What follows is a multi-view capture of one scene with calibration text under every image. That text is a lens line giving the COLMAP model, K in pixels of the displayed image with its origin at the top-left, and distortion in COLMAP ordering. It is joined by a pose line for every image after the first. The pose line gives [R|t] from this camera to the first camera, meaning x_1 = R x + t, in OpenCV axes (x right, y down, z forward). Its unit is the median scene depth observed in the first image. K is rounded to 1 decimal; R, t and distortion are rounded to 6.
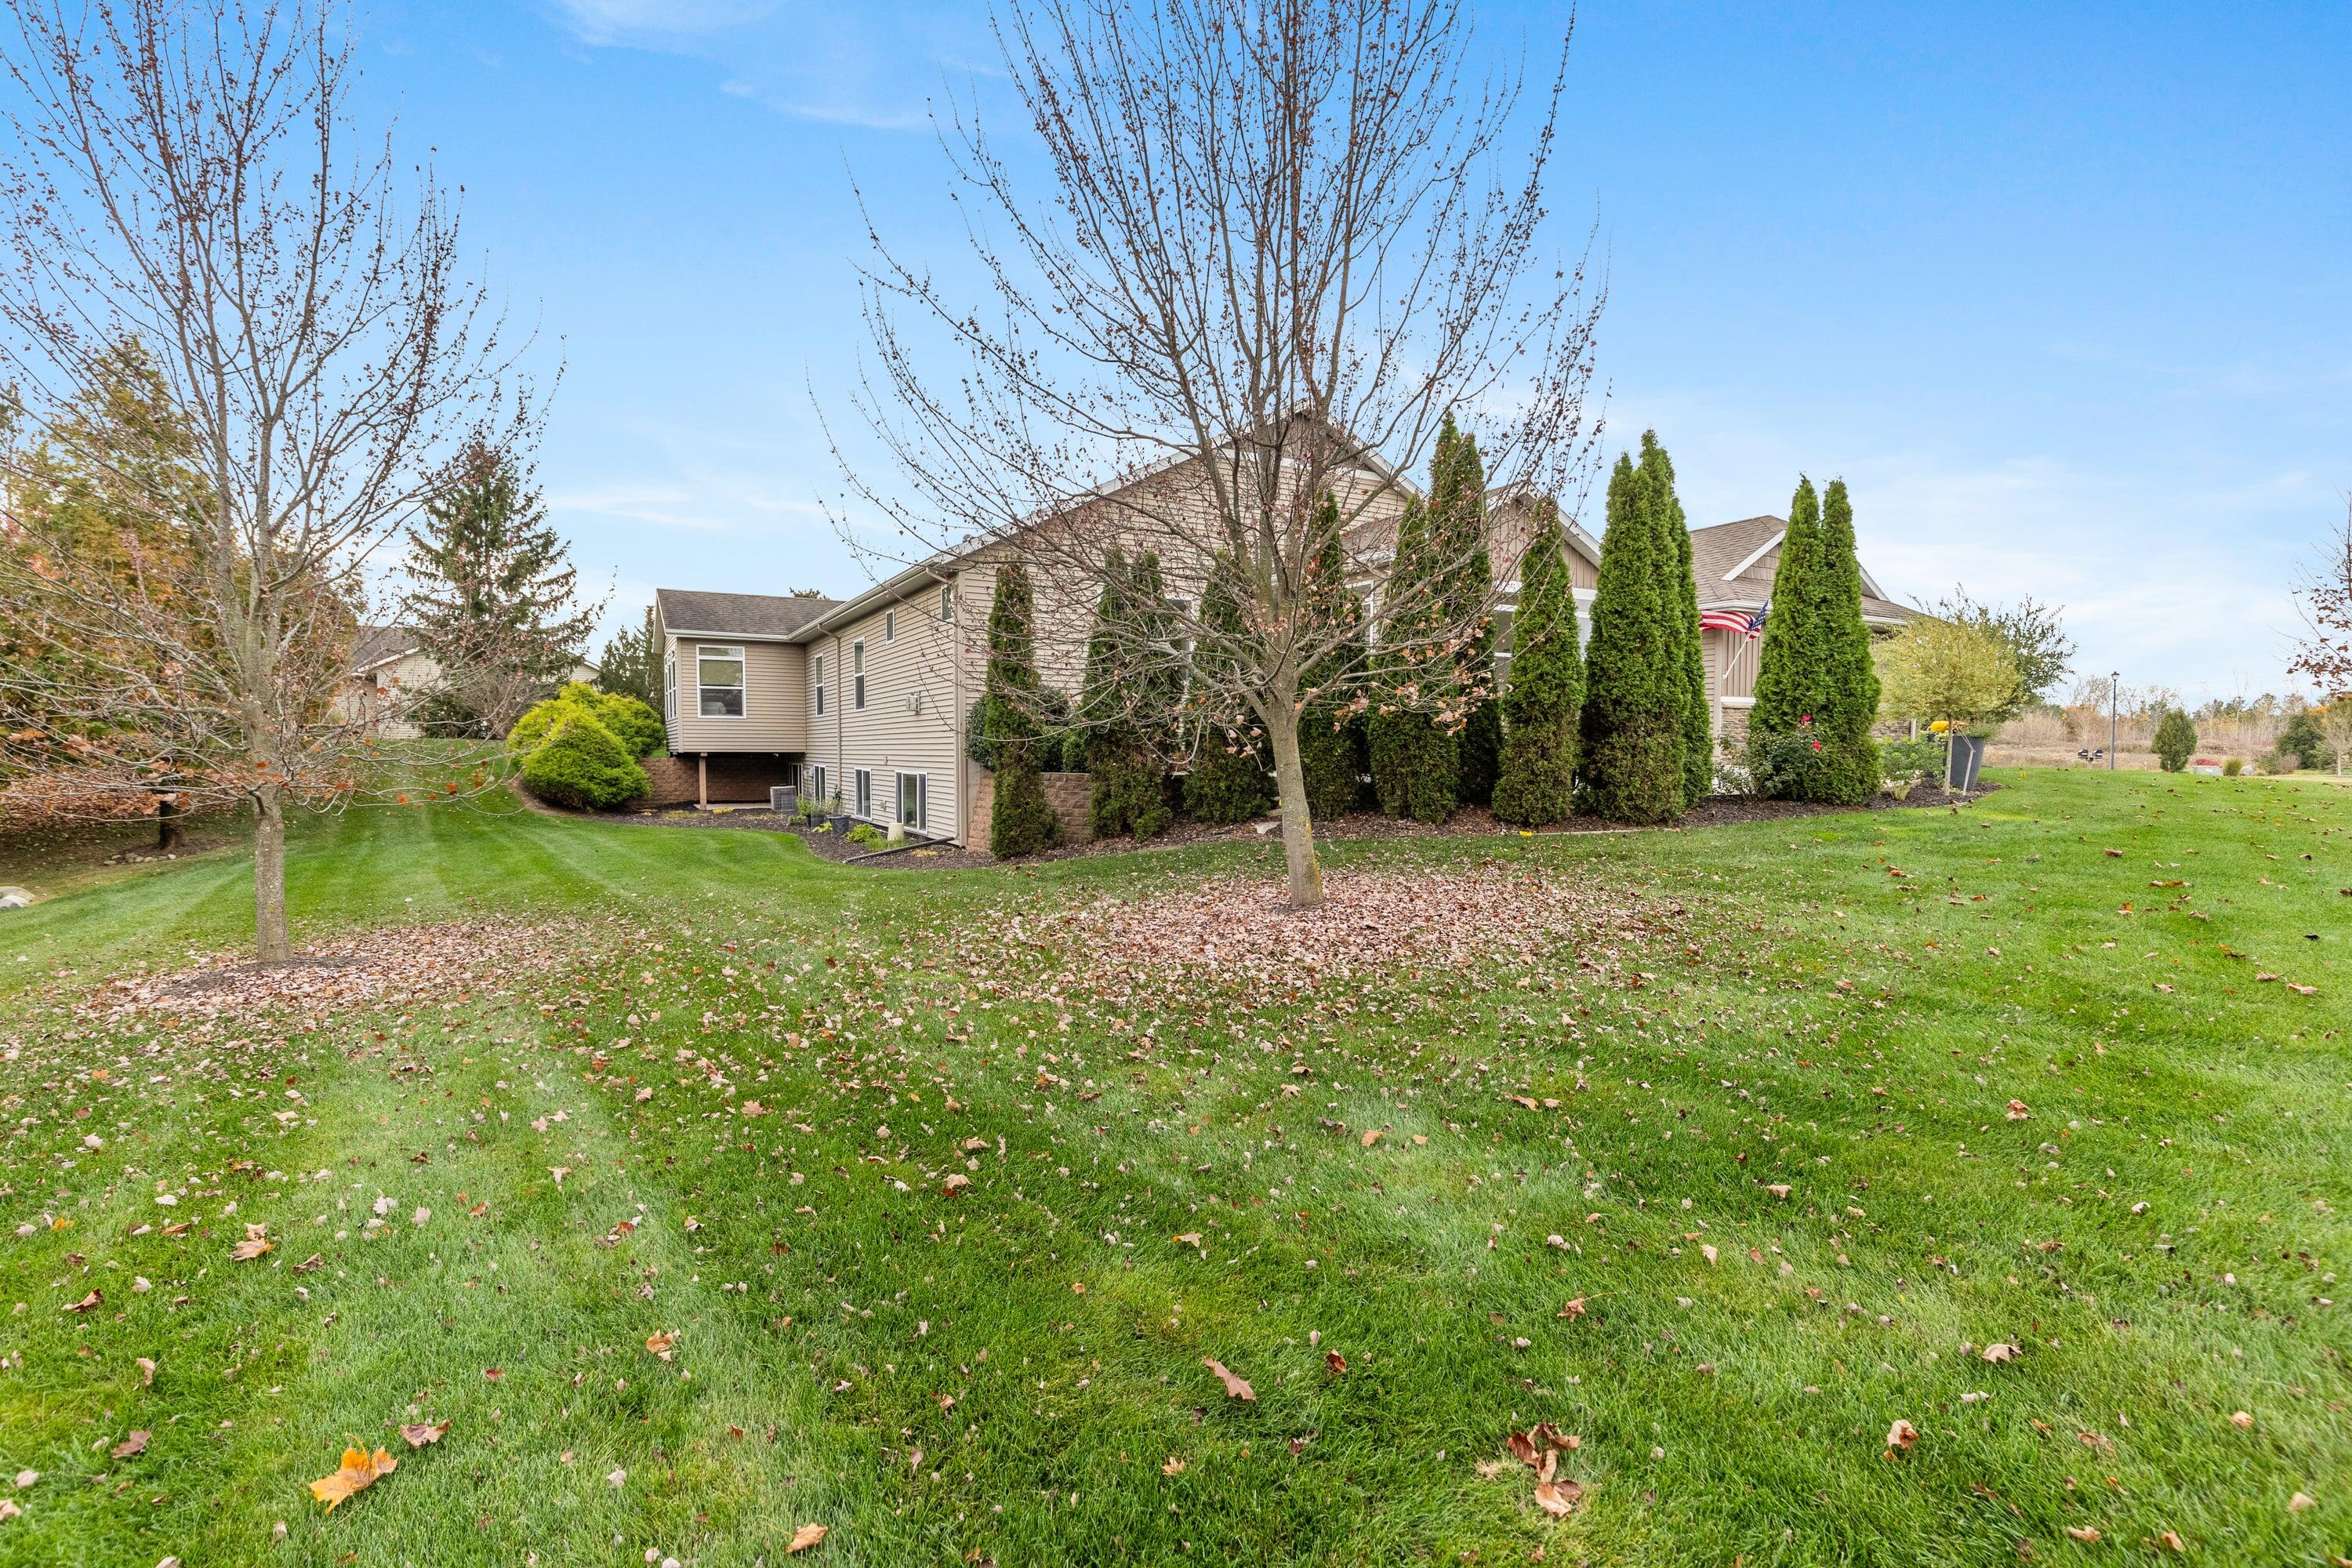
lens RADIAL K [[1101.4, 0, 1177.6], [0, 1101.4, 763.0], [0, 0, 1]] dist [-0.002519, -0.000945]
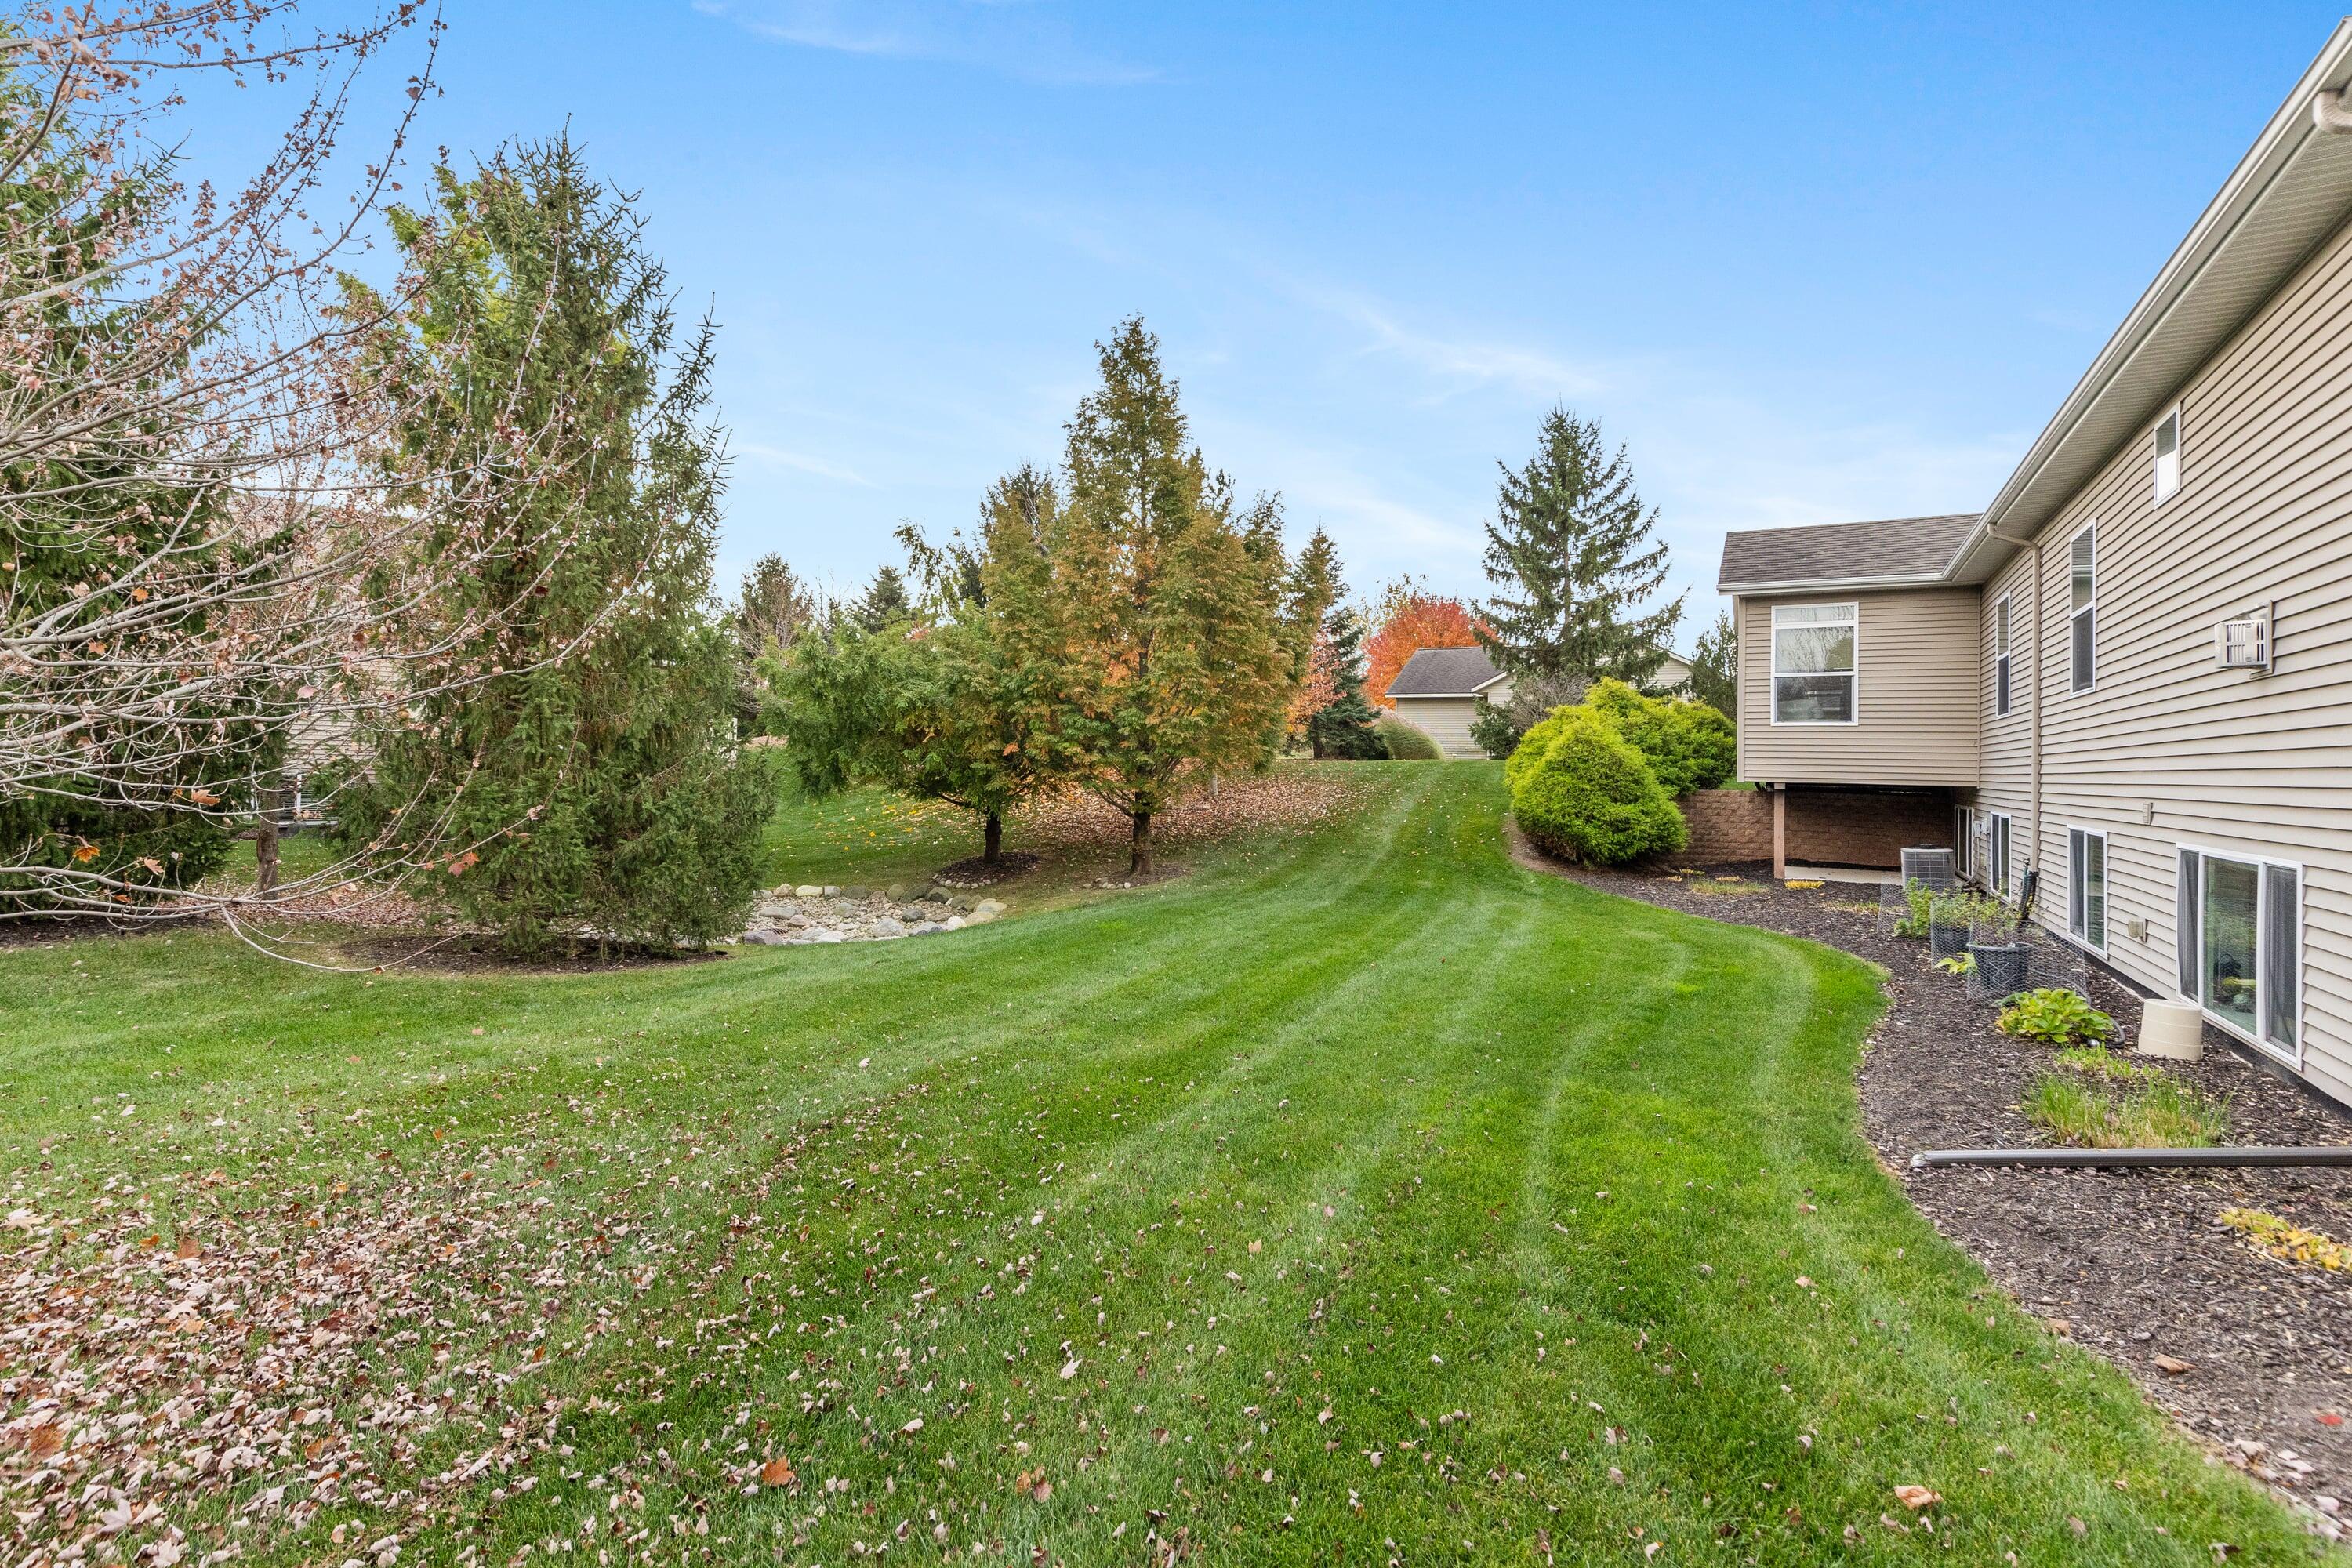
lens RADIAL K [[1101.4, 0, 1177.6], [0, 1101.4, 763.0], [0, 0, 1]] dist [-0.002519, -0.000945]
pose [[0.530743, 0.005542, -0.847515, -0.093217], [-0.029098, 0.999508, -0.011687, -0.003998], [0.847033, 0.030864, 0.530643, 0.394299]]
